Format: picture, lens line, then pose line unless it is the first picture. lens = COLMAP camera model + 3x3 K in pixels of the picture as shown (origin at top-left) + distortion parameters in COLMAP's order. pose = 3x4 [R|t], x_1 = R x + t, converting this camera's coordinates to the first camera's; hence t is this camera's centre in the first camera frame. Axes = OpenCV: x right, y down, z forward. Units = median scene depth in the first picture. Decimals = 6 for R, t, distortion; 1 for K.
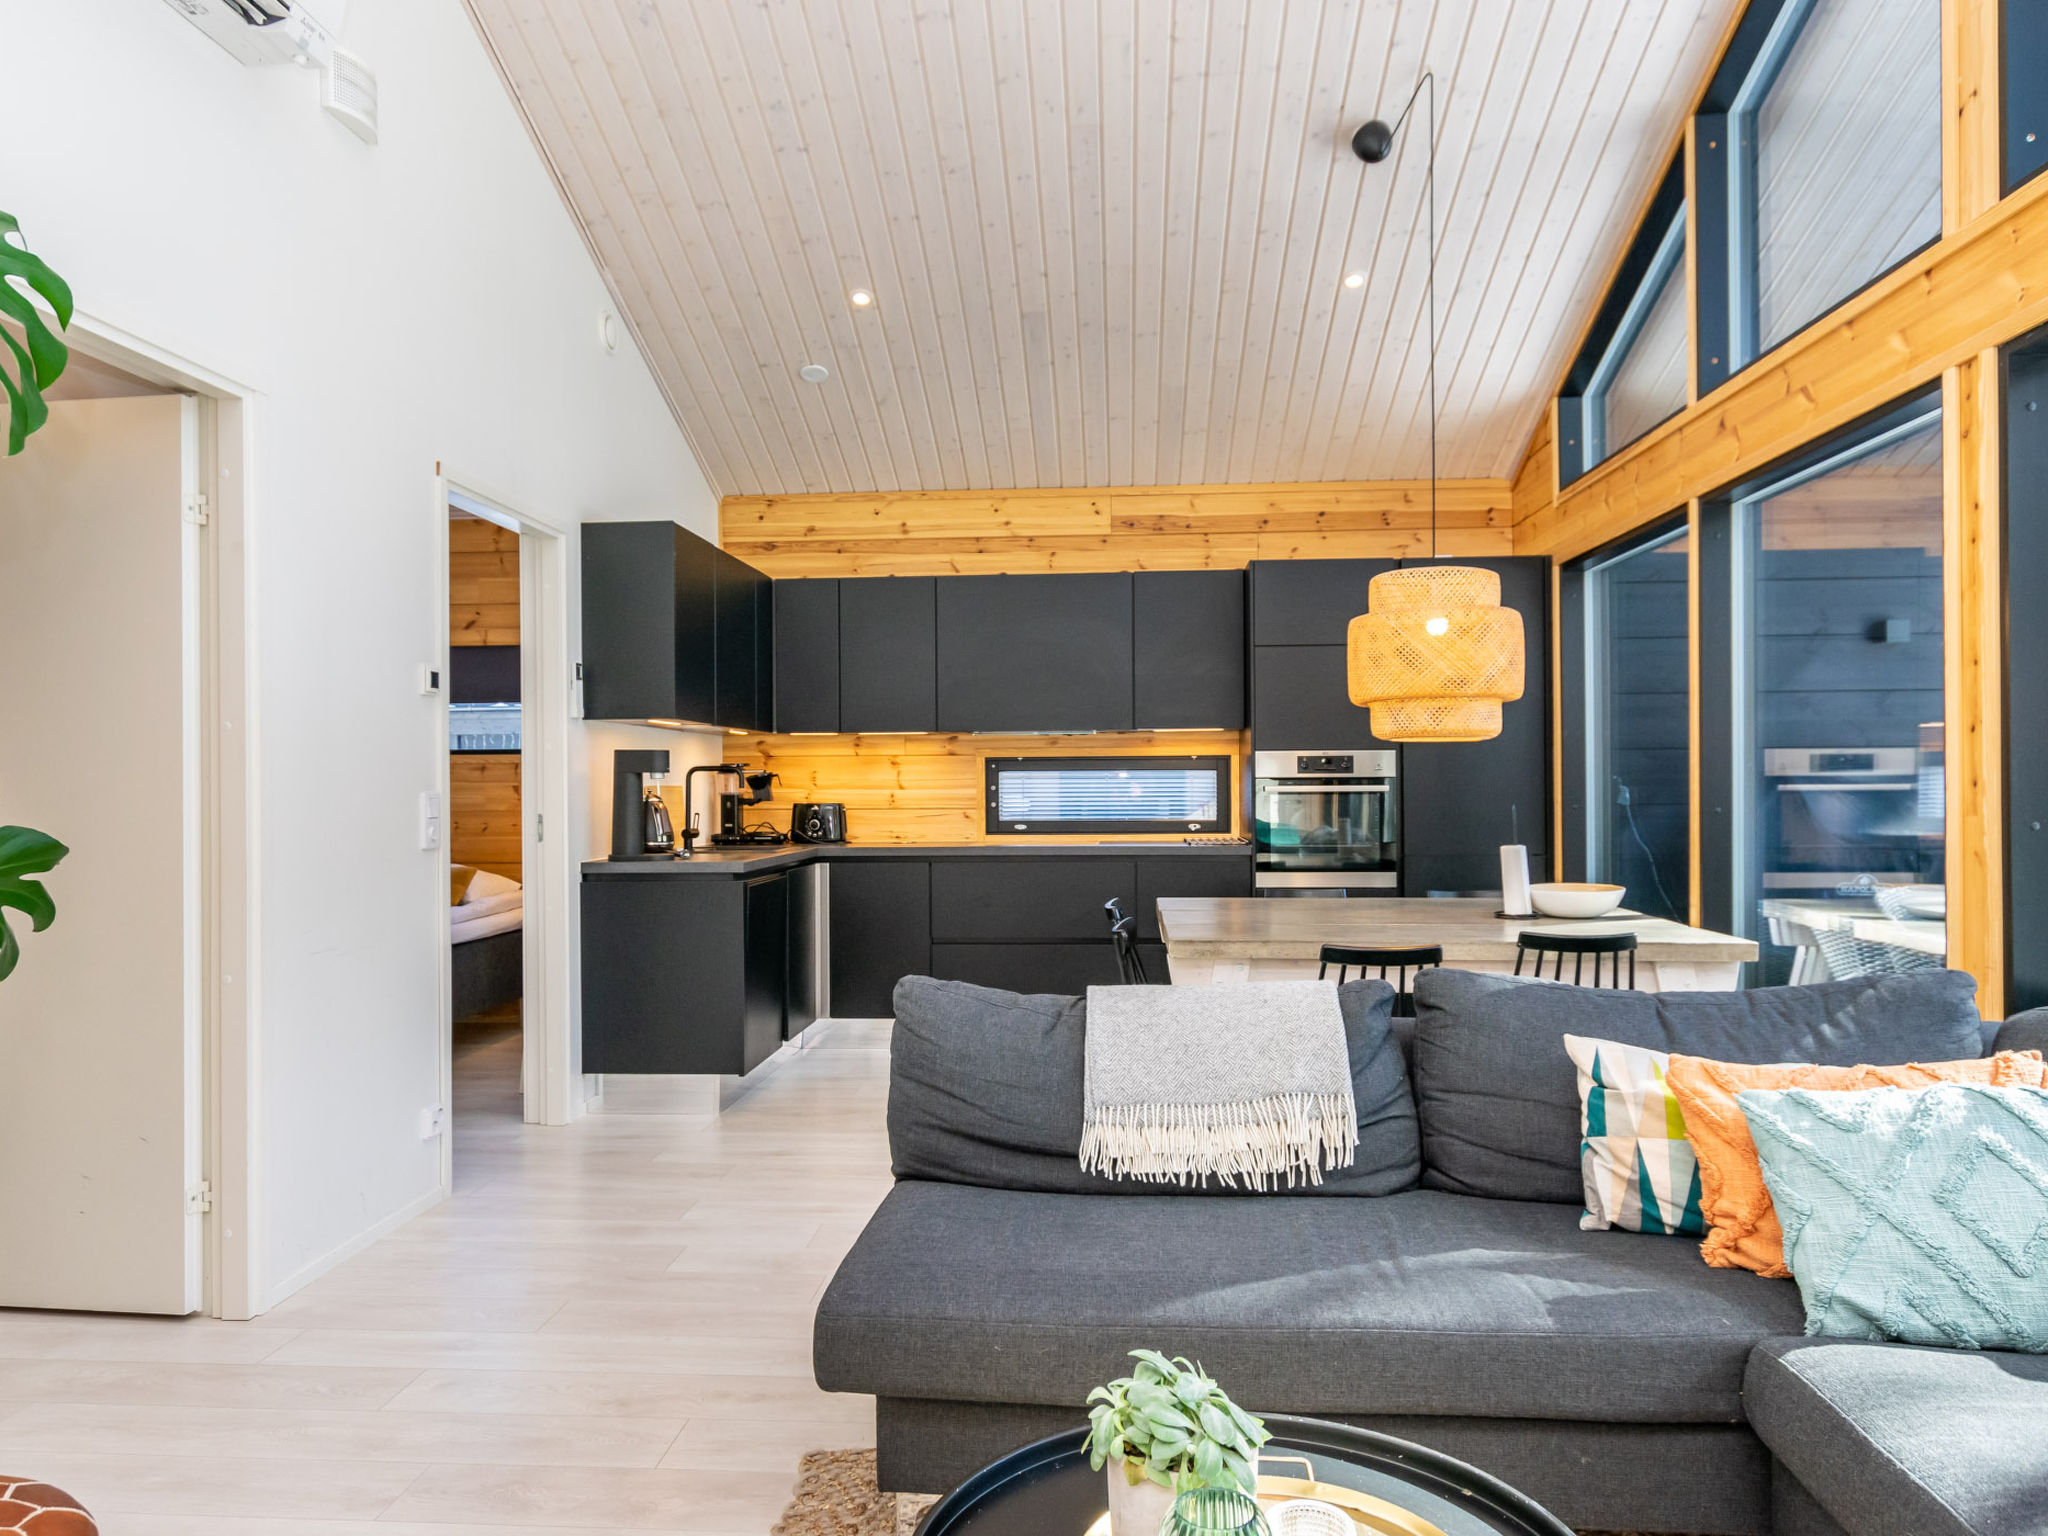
lens RADIAL K [[1413.9, 0, 1014.6], [0, 1413.9, 778.3], [0, 0, 1]] dist [0.010812, 0.003531]
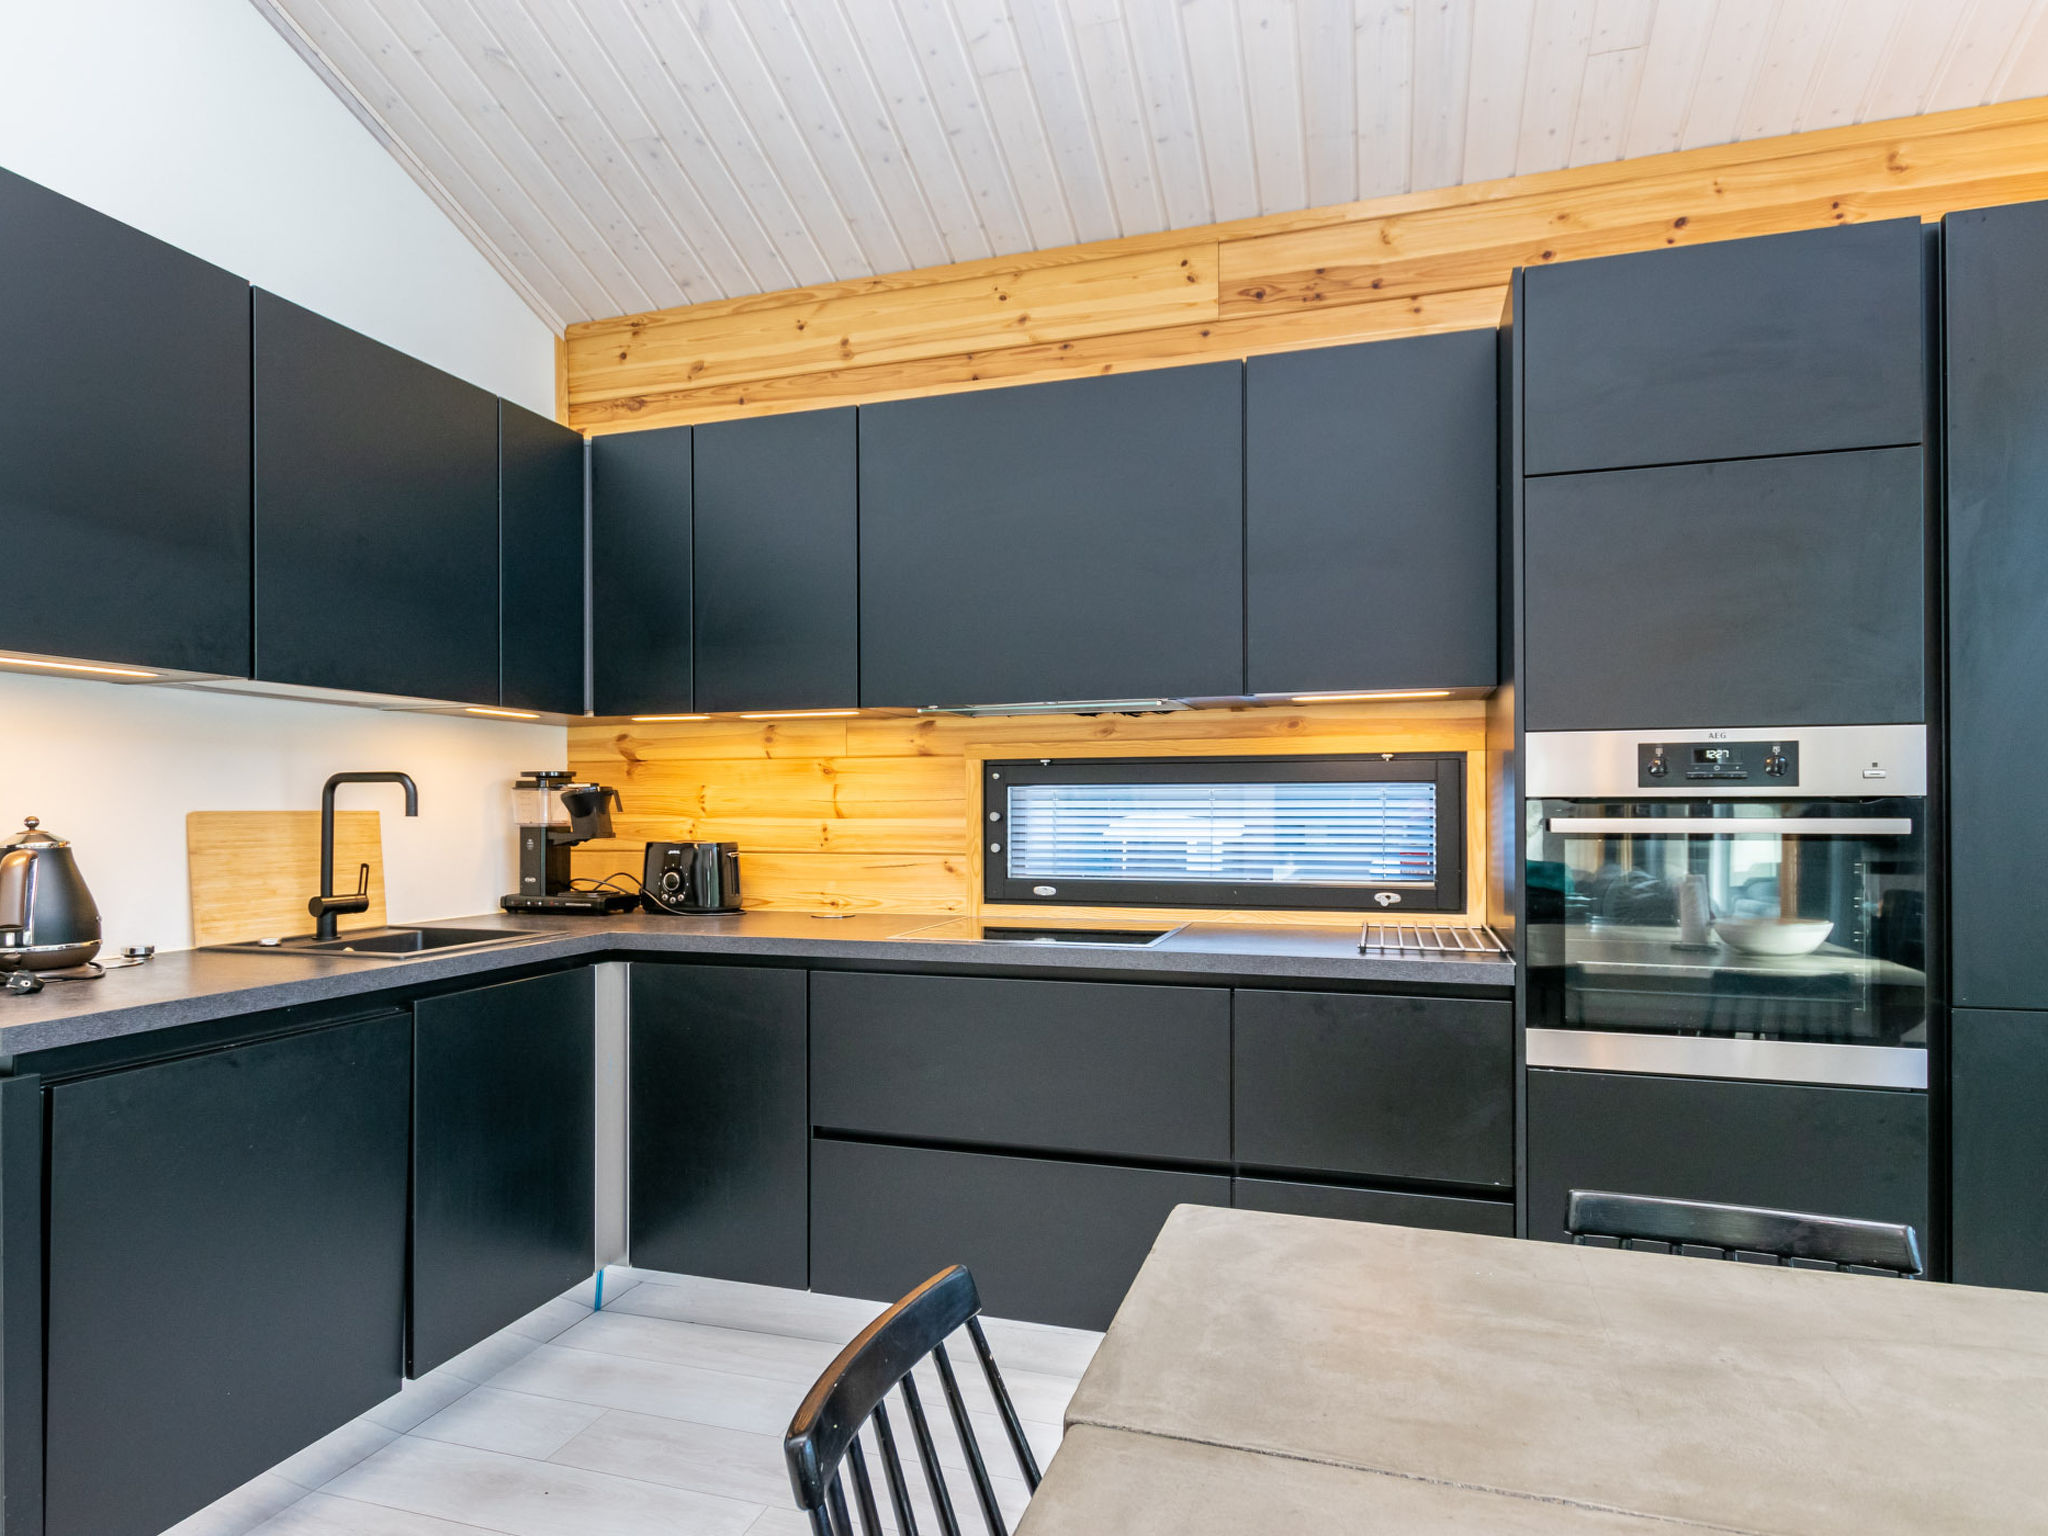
lens RADIAL K [[1150.6, 0, 1019.4], [0, 1150.6, 805.8], [0, 0, 1]] dist [-0.003258, 0.004760]
pose [[0.973411, 0.003374, -0.229039, 0.095715], [-0.002356, 0.999986, 0.004719, 0.000681], [0.229051, -0.004054, 0.973406, 0.592641]]
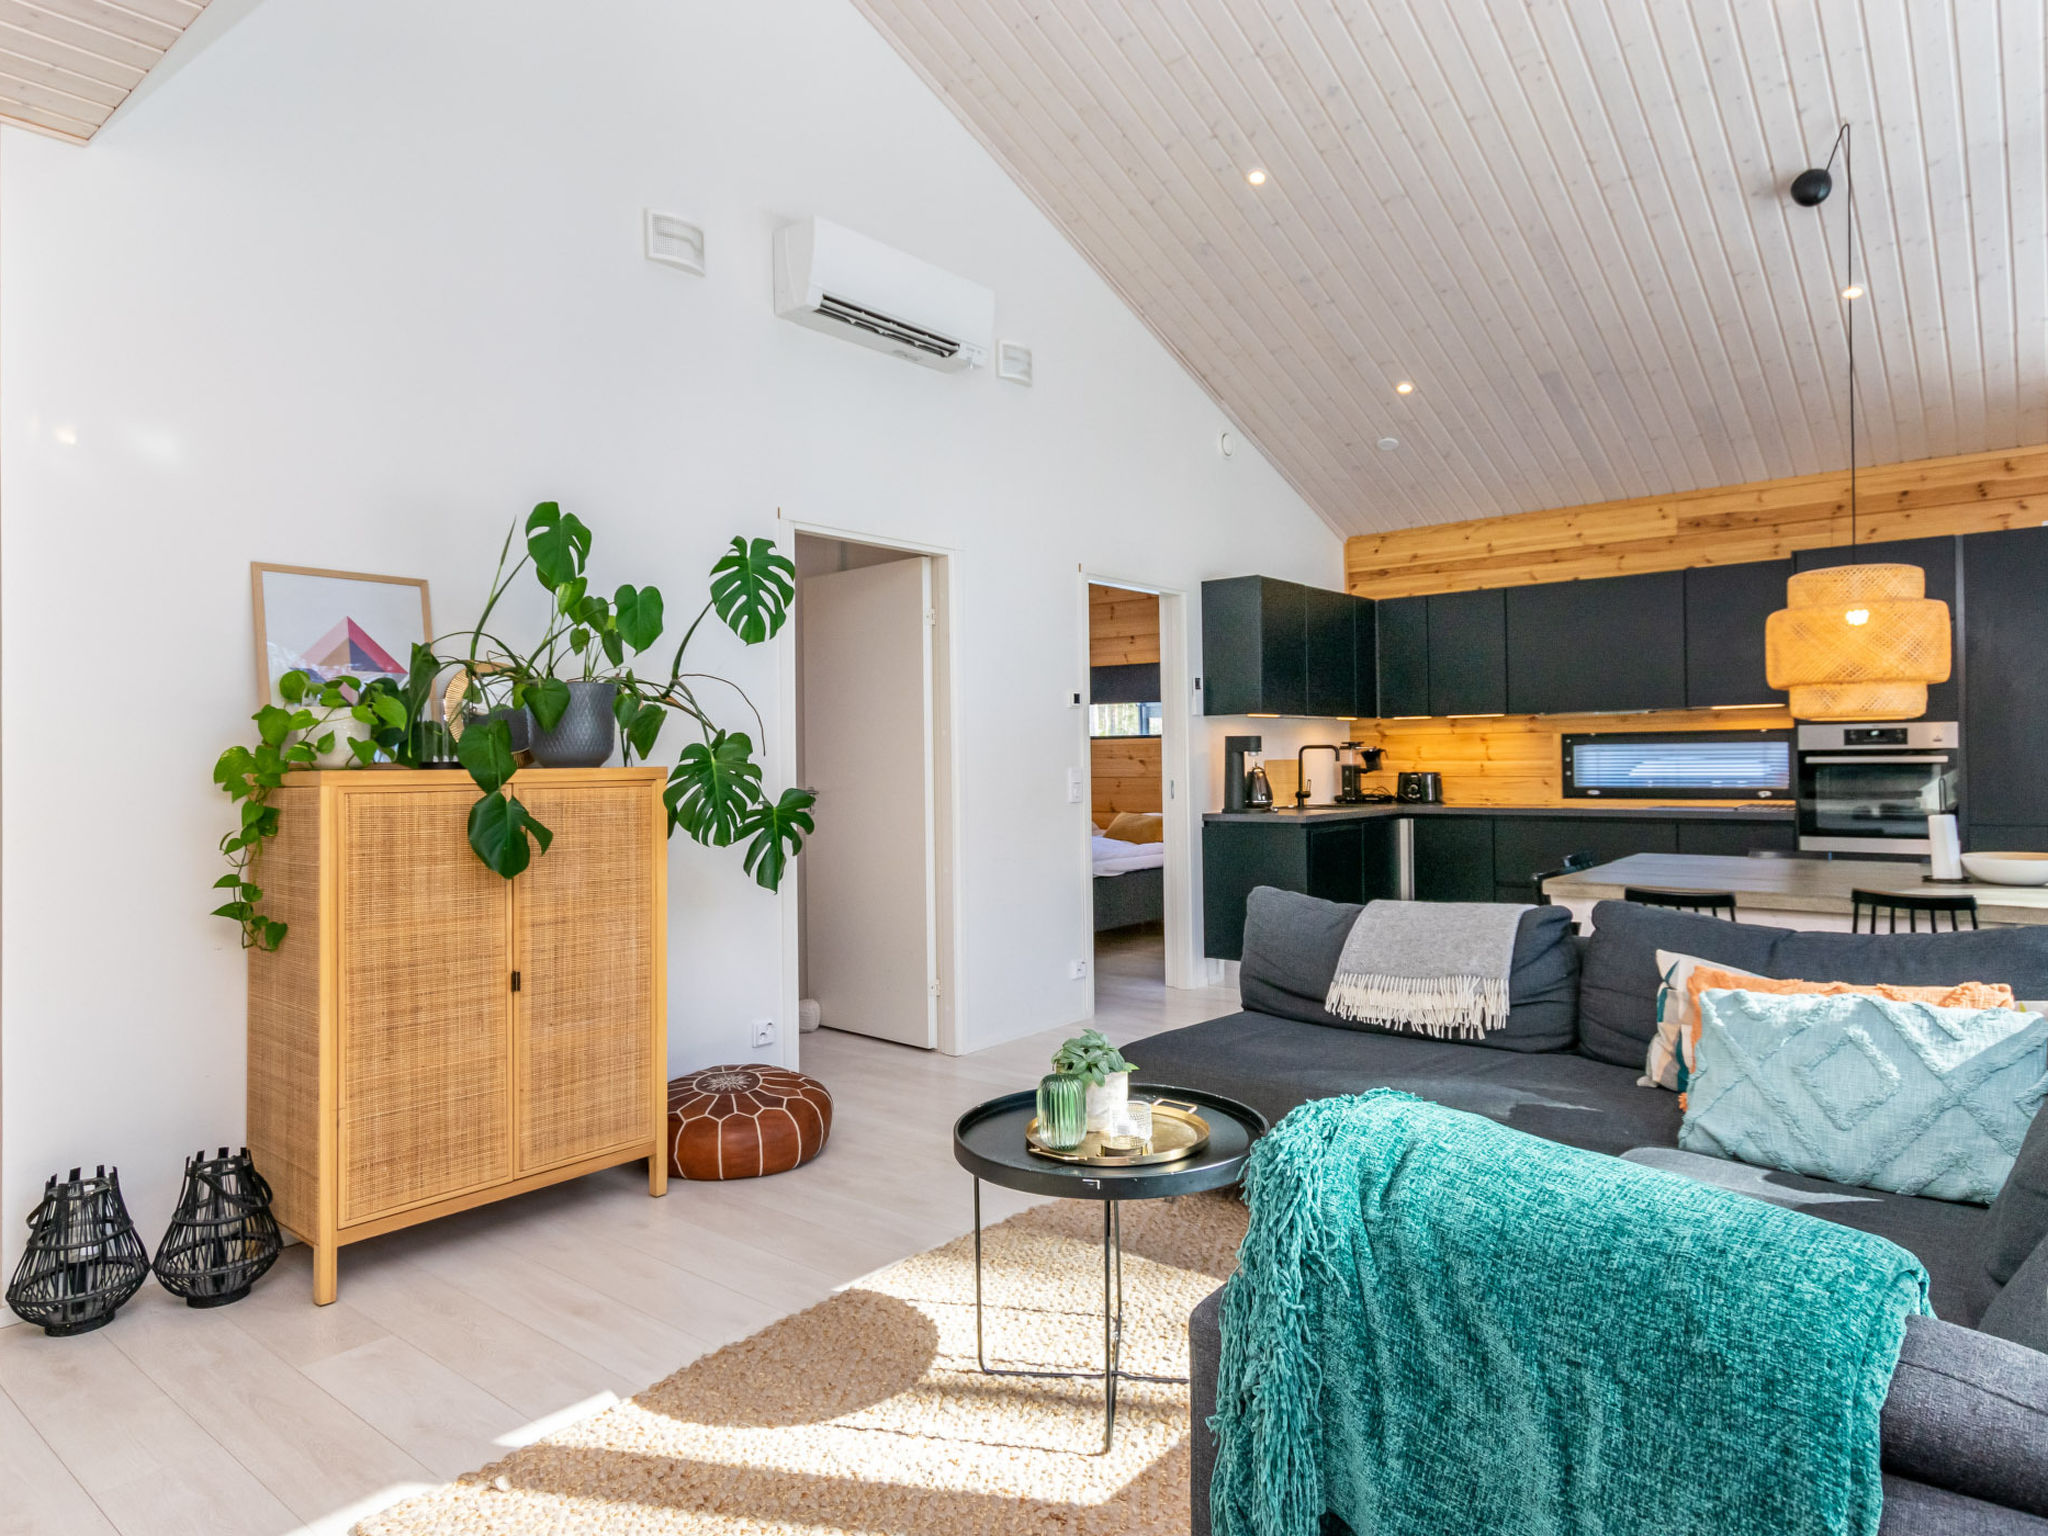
lens RADIAL K [[1244.4, 0, 1015.3], [0, 1244.4, 752.7], [0, 0, 1]] dist [0.016611, 0.001427]
pose [[0.815296, -0.007789, -0.578992, 0.218849], [0.011723, 0.999927, 0.003056, -0.007611], [0.578926, -0.009279, 0.815327, -0.127928]]
